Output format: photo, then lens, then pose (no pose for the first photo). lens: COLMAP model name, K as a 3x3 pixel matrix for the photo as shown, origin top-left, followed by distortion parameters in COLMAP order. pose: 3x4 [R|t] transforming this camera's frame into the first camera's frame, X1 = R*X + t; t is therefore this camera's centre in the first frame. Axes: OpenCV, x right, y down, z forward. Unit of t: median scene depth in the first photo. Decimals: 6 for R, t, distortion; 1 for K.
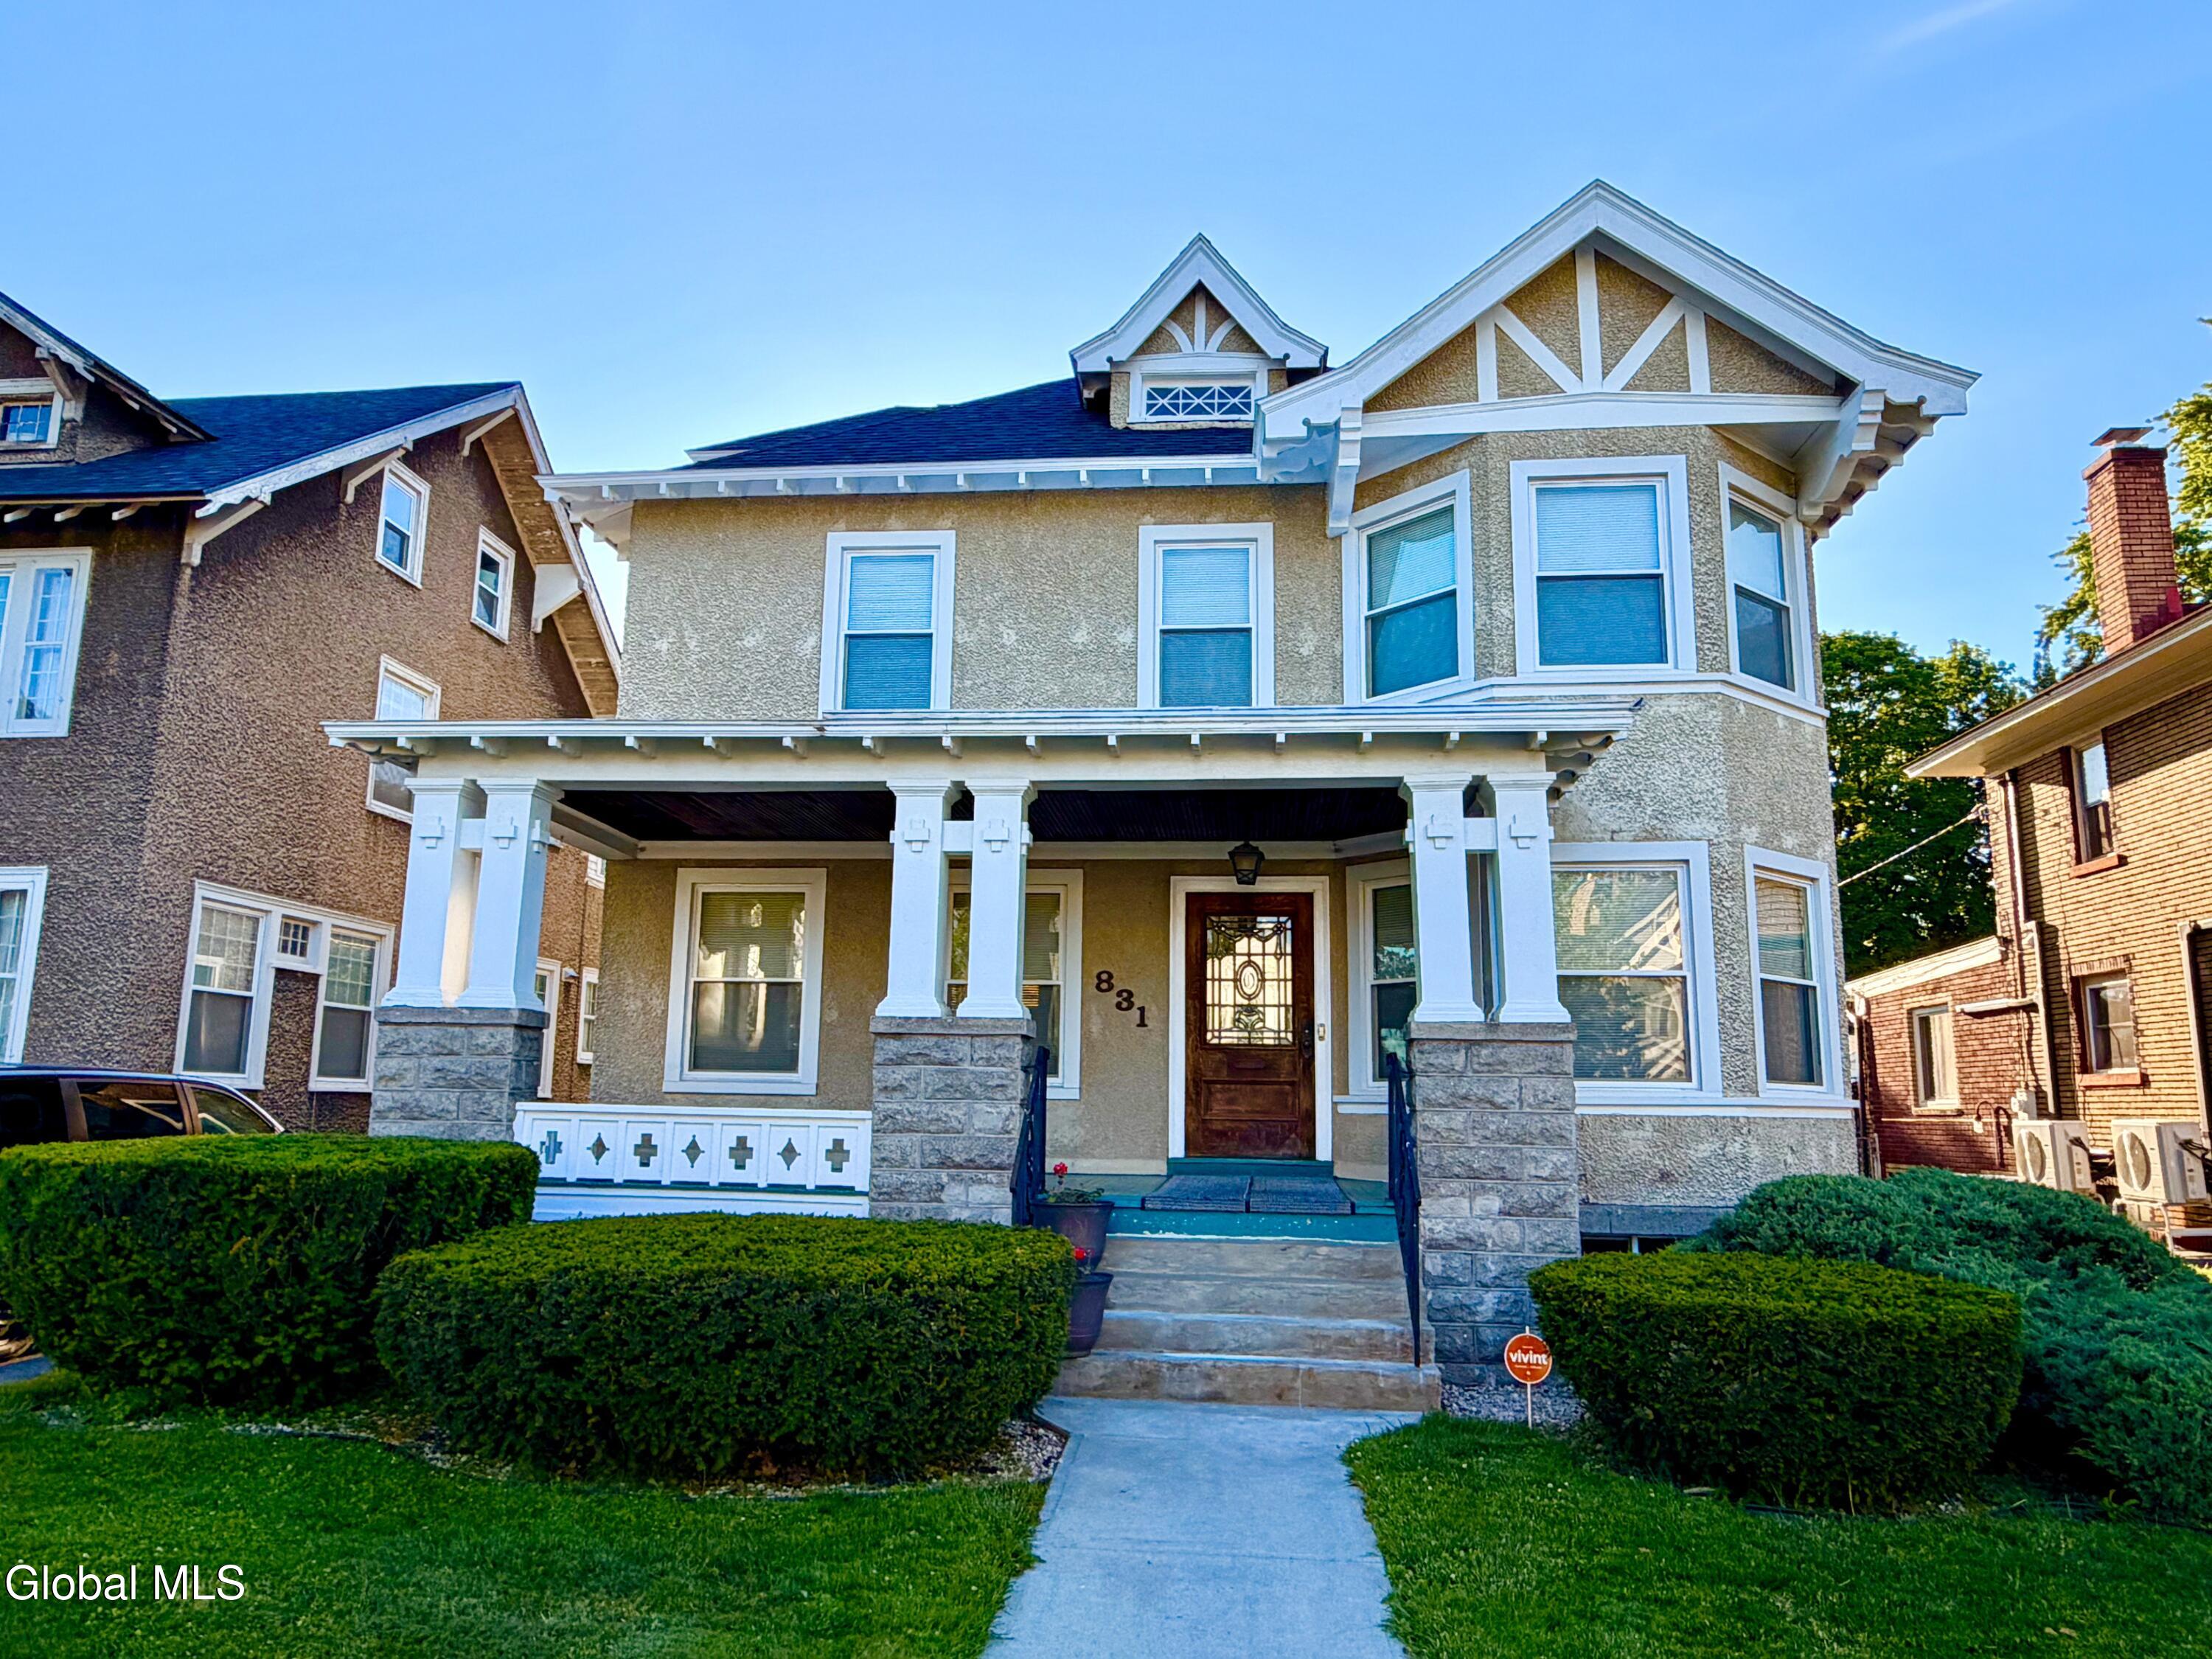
lens RADIAL K [[1545.6, 0, 1072.7], [0, 1545.6, 821.4], [0, 0, 1]] dist [-0.002019, -0.013583]
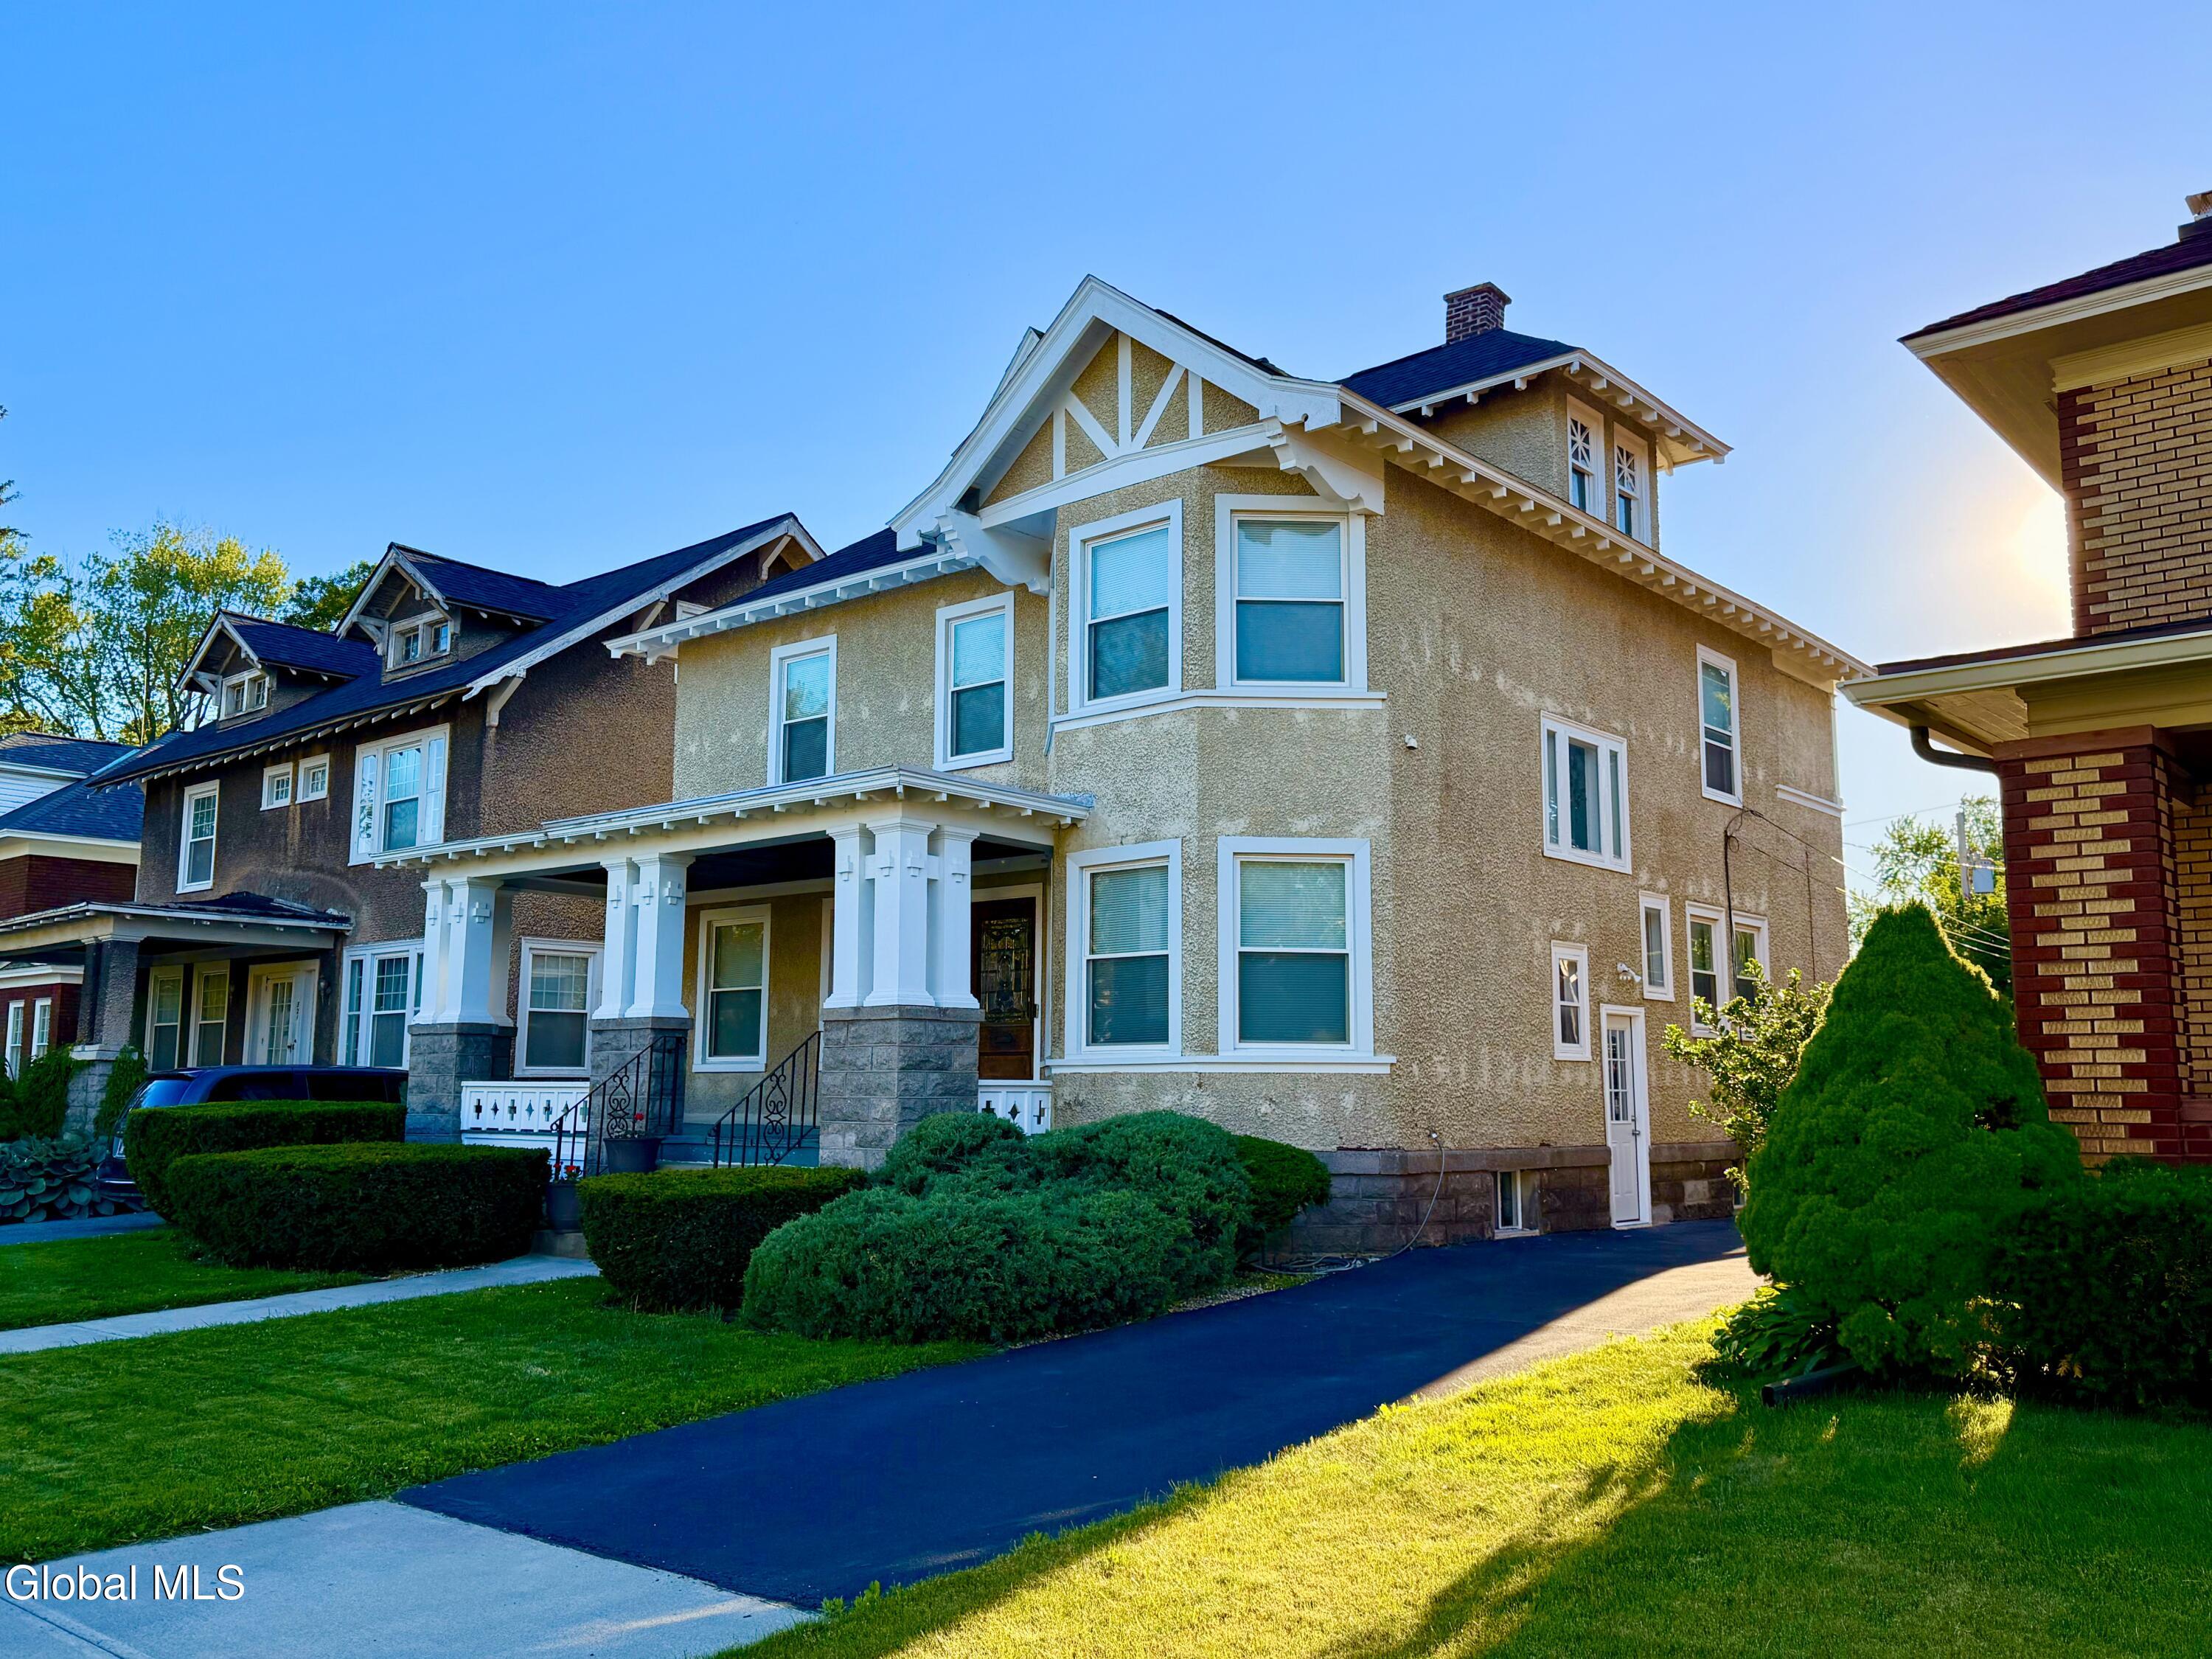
lens RADIAL K [[1807.5, 0, 1111.0], [0, 1807.5, 834.6], [0, 0, 1]] dist [0.069298, -0.005063]
pose [[0.823732, -0.094423, -0.559061, 1.009471], [0.116591, 0.993172, 0.004046, -0.001598], [0.554862, -0.068515, 0.829116, -0.144437]]
